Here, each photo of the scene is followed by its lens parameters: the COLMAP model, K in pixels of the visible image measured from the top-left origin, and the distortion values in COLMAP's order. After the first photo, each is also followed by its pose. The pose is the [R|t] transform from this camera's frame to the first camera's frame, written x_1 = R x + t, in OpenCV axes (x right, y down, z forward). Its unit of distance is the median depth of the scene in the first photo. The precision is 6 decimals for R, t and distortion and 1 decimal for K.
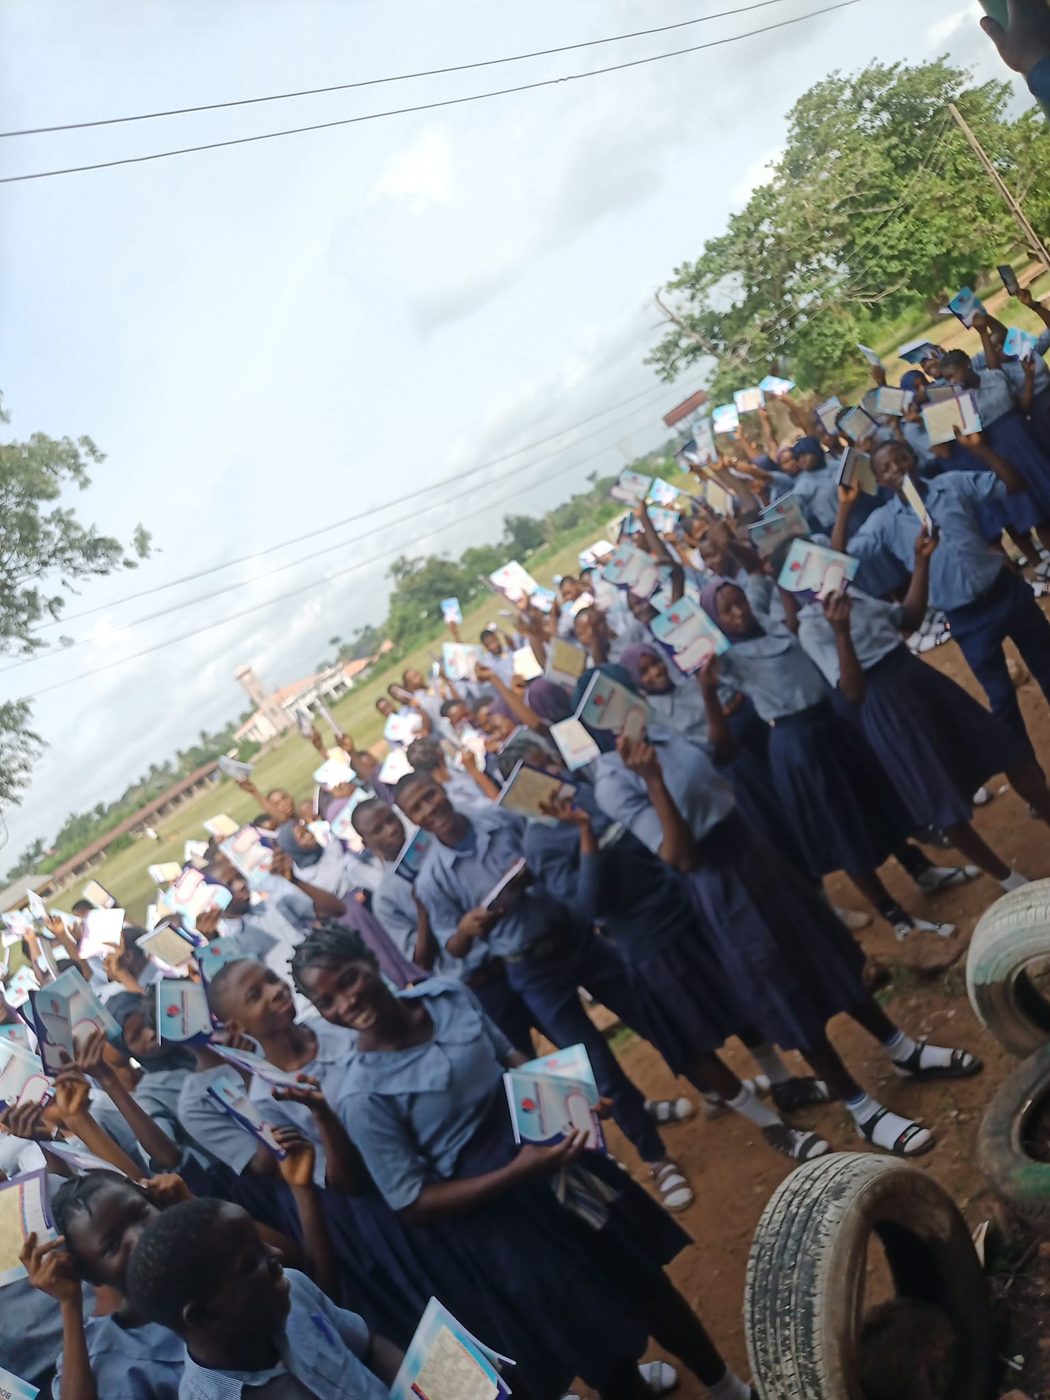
lens RADIAL K [[1021.7, 0, 530.8], [0, 1021.7, 710.7], [0, 0, 1]] dist [-0.000708, -0.032965]
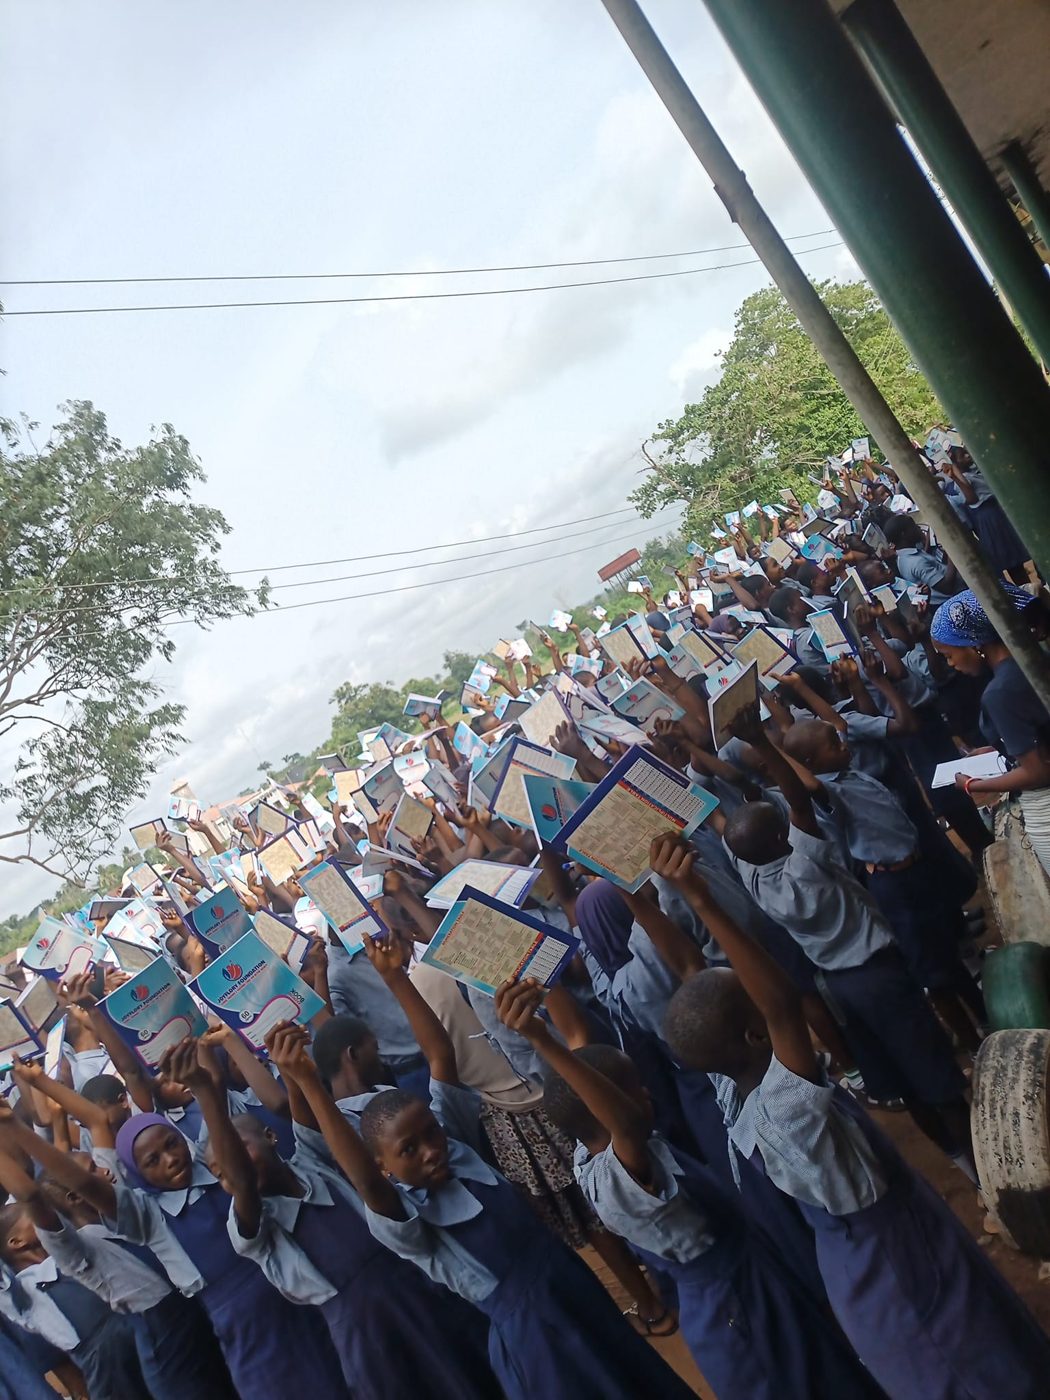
lens RADIAL K [[1021.7, 0, 557.9], [0, 1021.7, 721.7], [0, 0, 1]] dist [-0.000708, -0.032965]
pose [[0.993202, 0.053885, 0.103178, -0.074842], [-0.039669, 0.990026, -0.135185, 0.070061], [-0.109433, 0.130173, 0.985434, -0.110350]]
